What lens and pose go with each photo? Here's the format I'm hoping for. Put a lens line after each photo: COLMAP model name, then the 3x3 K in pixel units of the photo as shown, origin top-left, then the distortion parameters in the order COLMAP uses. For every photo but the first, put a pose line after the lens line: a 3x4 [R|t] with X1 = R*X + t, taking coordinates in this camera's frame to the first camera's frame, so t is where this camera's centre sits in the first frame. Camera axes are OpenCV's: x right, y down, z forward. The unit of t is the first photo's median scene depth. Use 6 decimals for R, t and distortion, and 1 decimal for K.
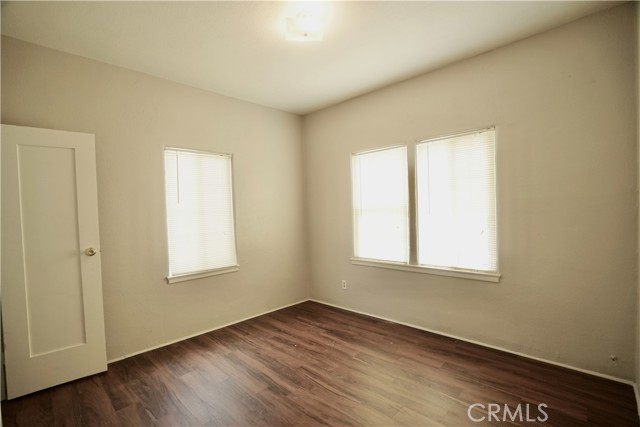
lens RADIAL K [[293.1, 0, 319.4], [0, 293.1, 218.0], [0, 0, 1]] dist [-0.068585, 0.032586]
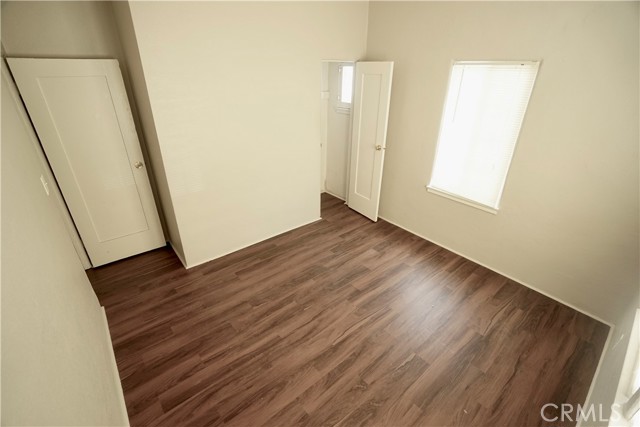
lens RADIAL K [[293.1, 0, 319.4], [0, 293.1, 218.0], [0, 0, 1]] dist [-0.068585, 0.032586]
pose [[-0.103407, 0.481934, -0.870084, 0.598619], [-0.034229, 0.872532, 0.487357, -0.235963], [0.994050, 0.080178, -0.073730, 0.649237]]
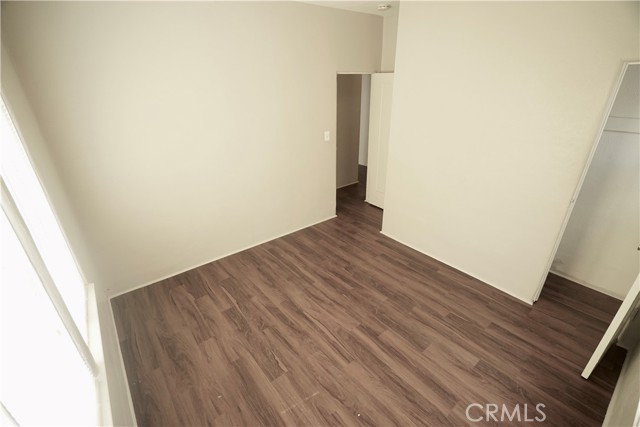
lens RADIAL K [[293.1, 0, 319.4], [0, 293.1, 218.0], [0, 0, 1]] dist [-0.068585, 0.032586]
pose [[-0.990544, -0.010772, 0.136775, -0.074054], [0.052497, 0.891287, 0.450390, -0.236045], [-0.126757, 0.453312, -0.882293, 1.310630]]
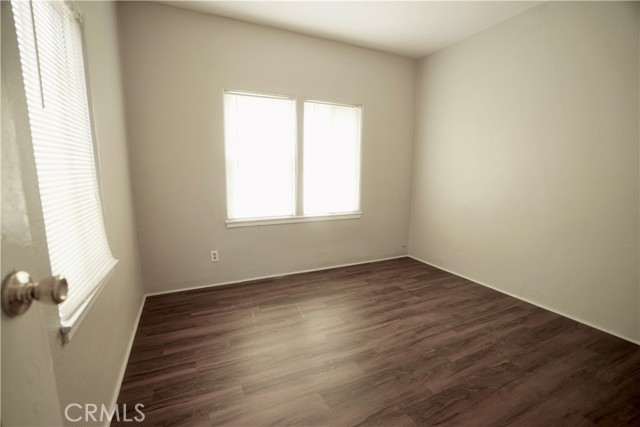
lens RADIAL K [[293.1, 0, 319.4], [0, 293.1, 218.0], [0, 0, 1]] dist [-0.068585, 0.032586]
pose [[0.346435, -0.116094, 0.930862, -0.706659], [0.007127, 0.992610, 0.121143, 0.039586], [-0.938047, -0.035334, 0.344702, 0.595583]]
